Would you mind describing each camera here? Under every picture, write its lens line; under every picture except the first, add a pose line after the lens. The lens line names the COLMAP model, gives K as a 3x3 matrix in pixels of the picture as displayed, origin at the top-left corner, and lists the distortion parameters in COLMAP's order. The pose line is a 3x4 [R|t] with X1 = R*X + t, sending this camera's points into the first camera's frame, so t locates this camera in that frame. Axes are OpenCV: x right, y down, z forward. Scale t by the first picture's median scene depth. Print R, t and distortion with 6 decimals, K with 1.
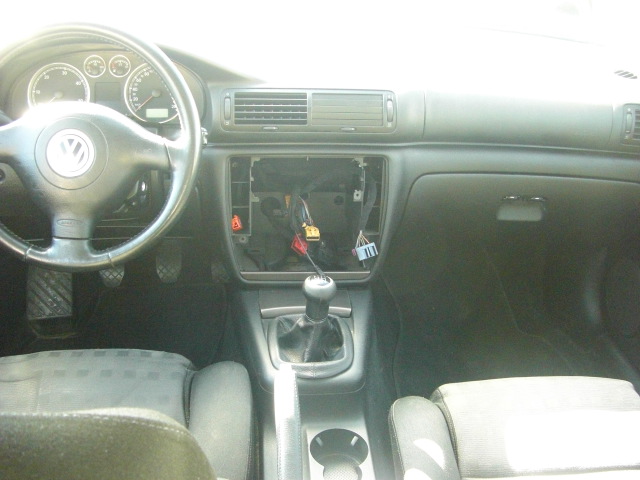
lens RADIAL K [[711.6, 0, 291.3], [0, 711.6, 278.0], [0, 0, 1]] dist [-0.150487, 0.039358]
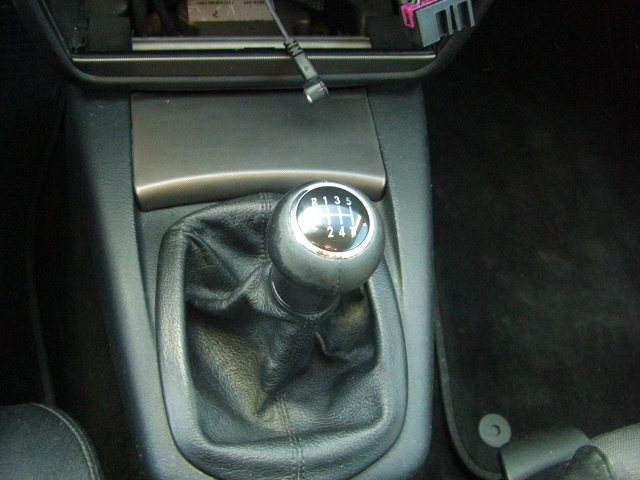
lens RADIAL K [[711.6, 0, 291.3], [0, 711.6, 278.0], [0, 0, 1]] dist [-0.150487, 0.039358]
pose [[0.992883, -0.019061, 0.117555, -0.008186], [-0.051683, 0.820336, 0.569541, -0.123034], [-0.107291, -0.571563, 0.813513, 0.689010]]
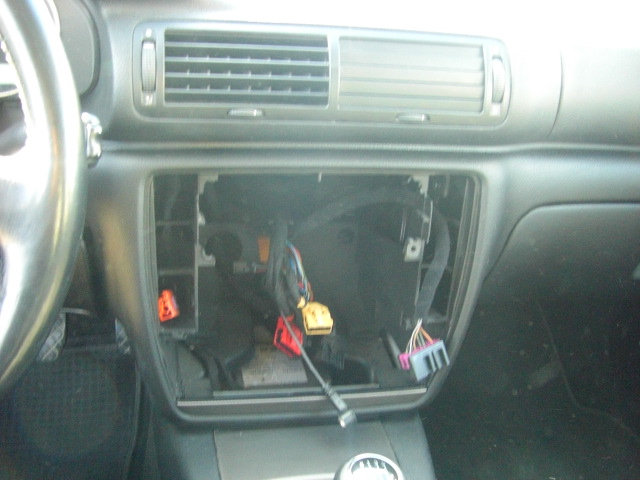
lens RADIAL K [[711.6, 0, 291.3], [0, 711.6, 278.0], [0, 0, 1]] dist [-0.150487, 0.039358]
pose [[0.991252, -0.014297, 0.131204, -0.058866], [0.007855, 0.998744, 0.049487, -0.125101], [-0.131746, -0.048023, 0.990120, 0.532121]]
